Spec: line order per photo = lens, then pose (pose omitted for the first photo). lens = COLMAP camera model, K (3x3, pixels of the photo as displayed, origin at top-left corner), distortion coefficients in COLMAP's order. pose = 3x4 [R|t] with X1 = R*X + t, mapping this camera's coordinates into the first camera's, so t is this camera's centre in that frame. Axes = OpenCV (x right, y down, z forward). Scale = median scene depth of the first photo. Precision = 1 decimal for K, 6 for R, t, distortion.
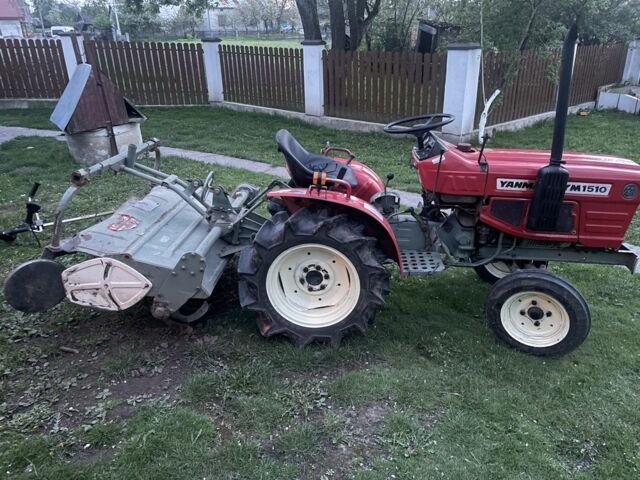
lens RADIAL K [[568.8, 0, 320.0], [0, 568.8, 240.0], [0, 0, 1]] dist [0.072804, -0.151605]
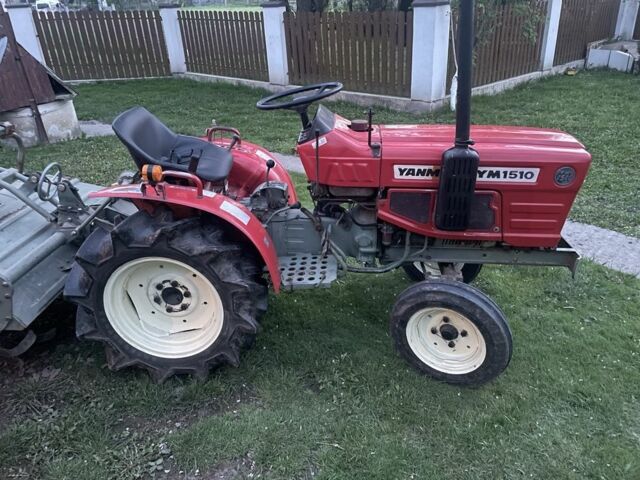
lens RADIAL K [[568.8, 0, 320.0], [0, 568.8, 240.0], [0, 0, 1]] dist [0.072804, -0.151605]
pose [[0.999514, -0.029337, -0.010558, 0.206594], [0.029862, 0.998114, 0.053627, -0.048147], [0.008965, -0.053916, 0.998505, 0.206690]]
